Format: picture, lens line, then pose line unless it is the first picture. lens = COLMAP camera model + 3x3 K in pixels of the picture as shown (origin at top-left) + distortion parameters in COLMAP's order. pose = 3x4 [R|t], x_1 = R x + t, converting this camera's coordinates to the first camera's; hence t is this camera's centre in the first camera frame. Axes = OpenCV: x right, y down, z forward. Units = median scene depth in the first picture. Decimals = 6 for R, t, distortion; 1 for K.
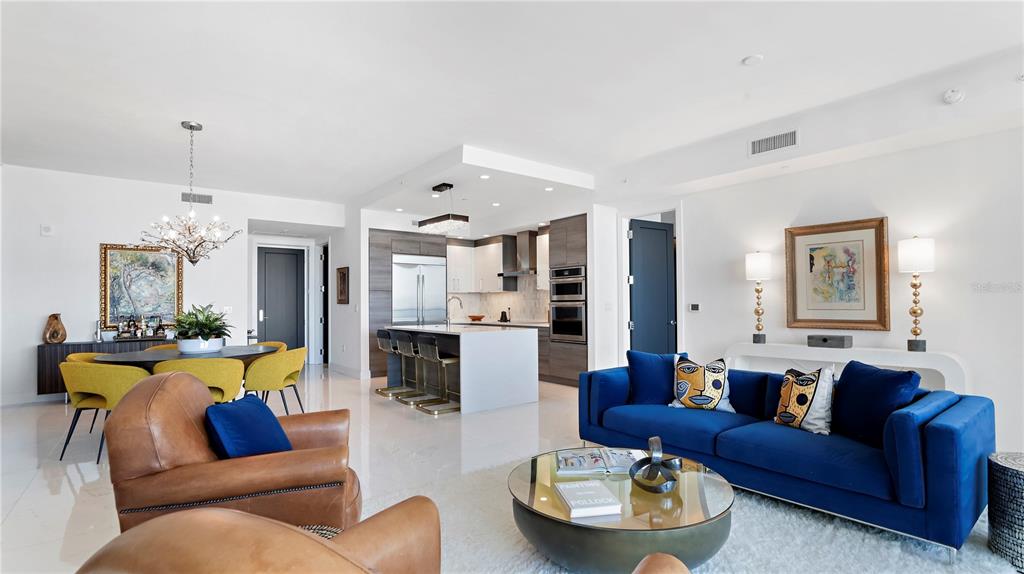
lens RADIAL K [[484.6, 0, 511.7], [0, 484.6, 299.0], [0, 0, 1]] dist [-0.002852, -0.000286]
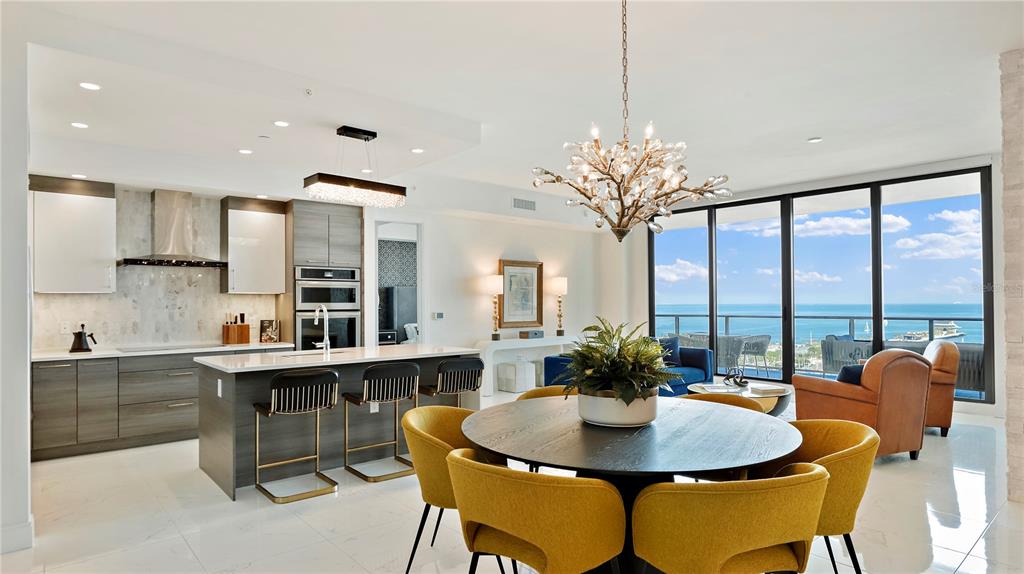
lens RADIAL K [[555.6, 0, 517.4], [0, 555.6, 290.8], [0, 0, 1]] dist [-0.005528, -0.000454]
pose [[-0.051359, 0.024699, 0.998375, -0.808914], [-0.008853, 0.999644, -0.025186, -0.008394], [-0.998641, -0.010133, -0.051122, 0.764736]]
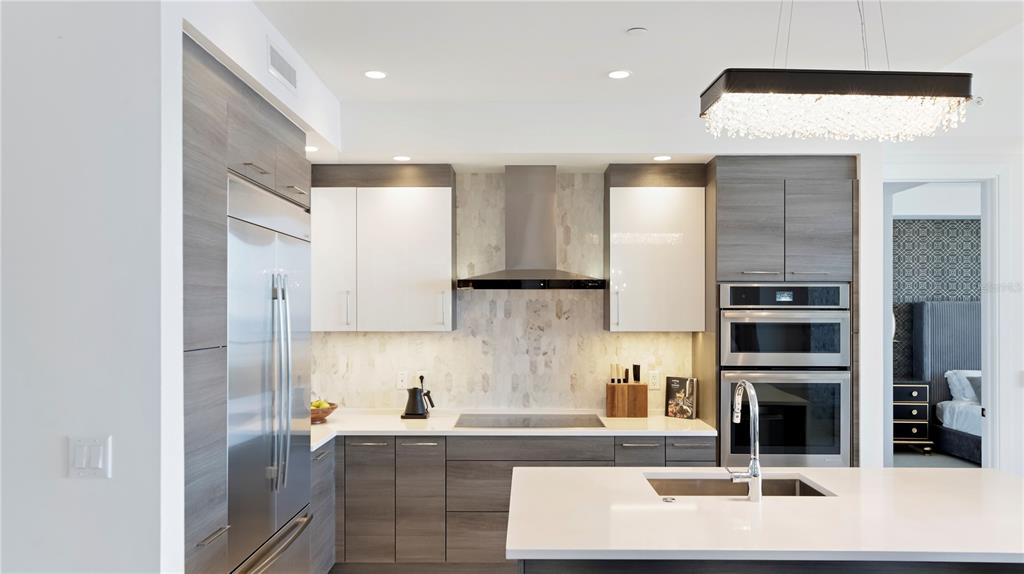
lens RADIAL K [[747.9, 0, 515.6], [0, 747.9, 311.8], [0, 0, 1]] dist [0.003867, 0.005186]
pose [[0.616062, 0.003232, 0.787691, -0.514685], [-0.015234, 0.999853, 0.007813, -0.044147], [-0.787550, -0.016813, 0.616021, 0.819382]]
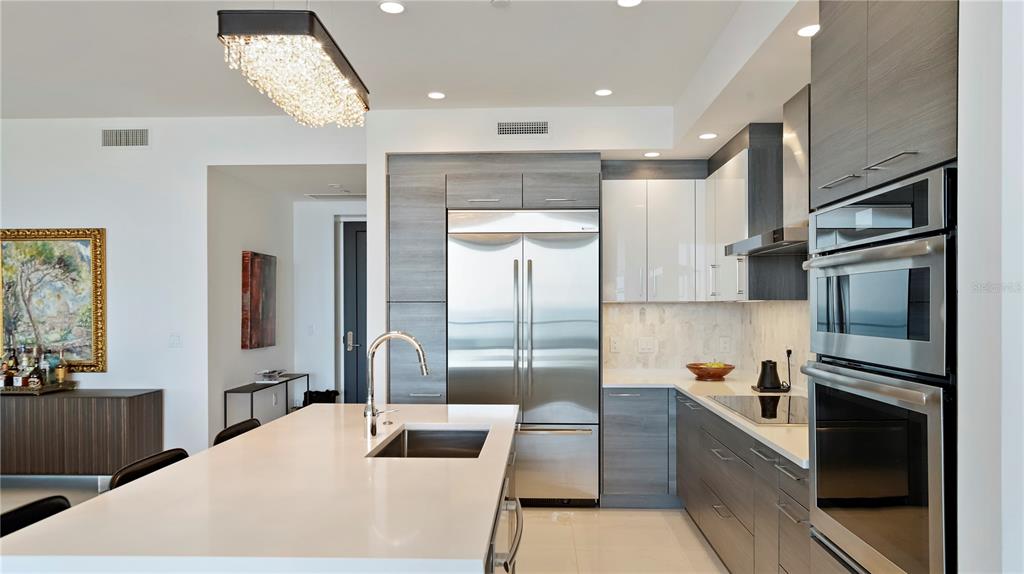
lens RADIAL K [[653.8, 0, 512.1], [0, 653.8, 300.9], [0, 0, 1]] dist [0.016851, 0.001719]
pose [[0.766654, 0.000372, -0.642060, 0.178182], [0.005266, 0.999963, 0.006867, -0.024736], [0.642039, -0.008646, 0.766623, 0.727858]]
